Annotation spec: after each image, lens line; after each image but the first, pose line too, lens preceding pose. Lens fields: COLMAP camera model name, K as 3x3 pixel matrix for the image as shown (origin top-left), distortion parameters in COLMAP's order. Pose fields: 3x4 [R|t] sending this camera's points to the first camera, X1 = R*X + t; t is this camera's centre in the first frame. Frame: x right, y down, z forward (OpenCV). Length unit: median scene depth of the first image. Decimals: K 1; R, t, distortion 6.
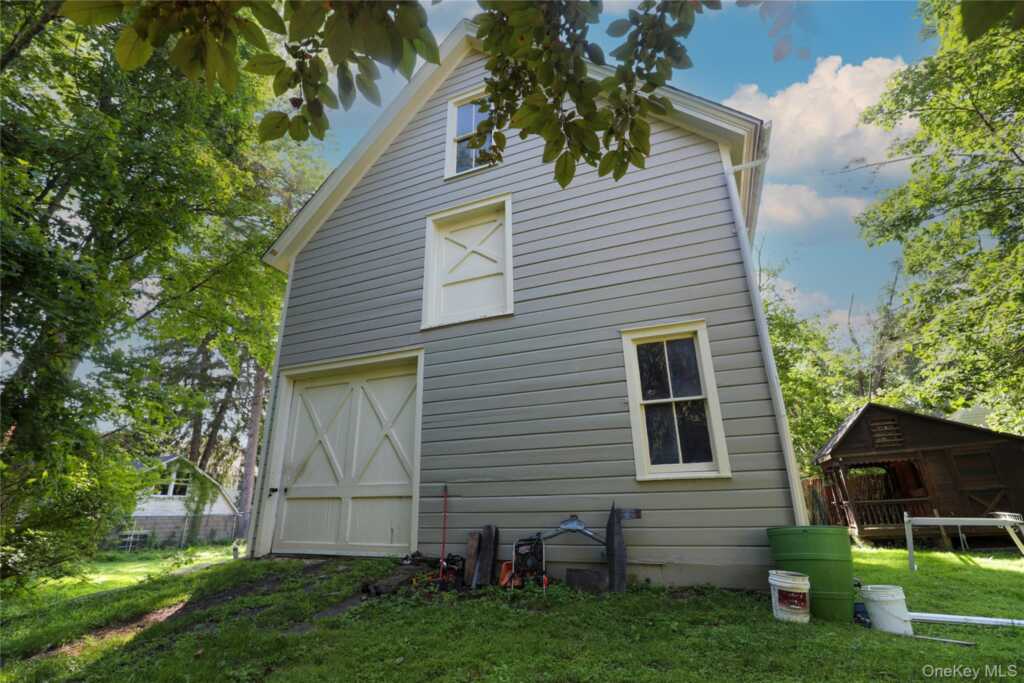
lens RADIAL K [[468.4, 0, 507.8], [0, 468.4, 345.5], [0, 0, 1]] dist [-0.034211, 0.006073]
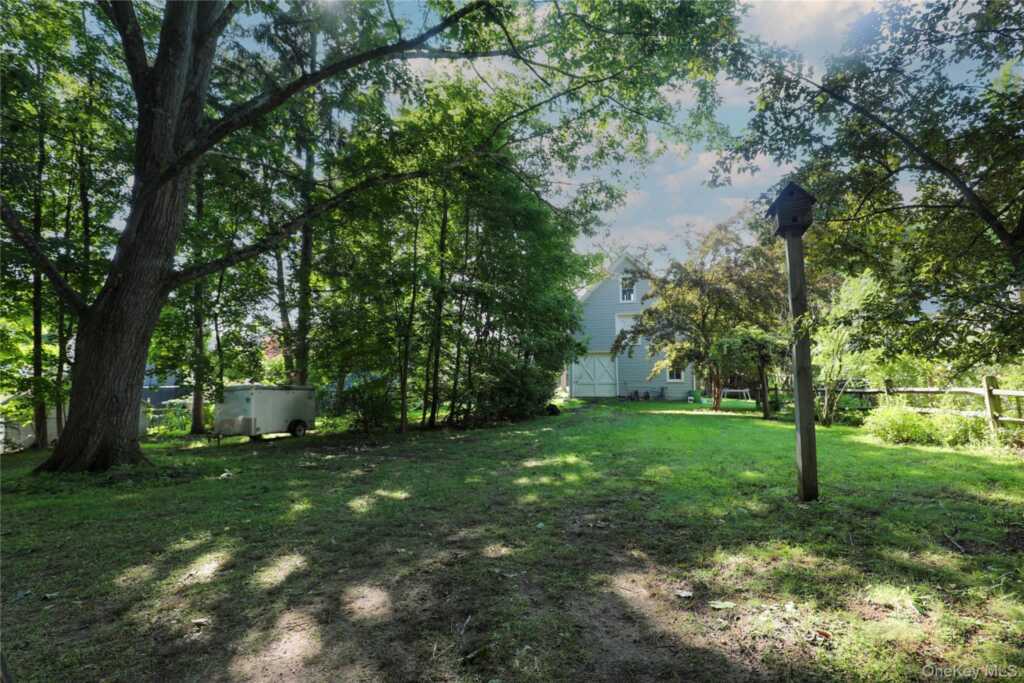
lens RADIAL K [[468.4, 0, 507.8], [0, 468.4, 345.5], [0, 0, 1]] dist [-0.034211, 0.006073]
pose [[0.997402, 0.014471, 0.070566, -1.892593], [-0.031631, 0.968102, 0.248551, -1.367011], [-0.064718, -0.250138, 0.966045, -3.882807]]
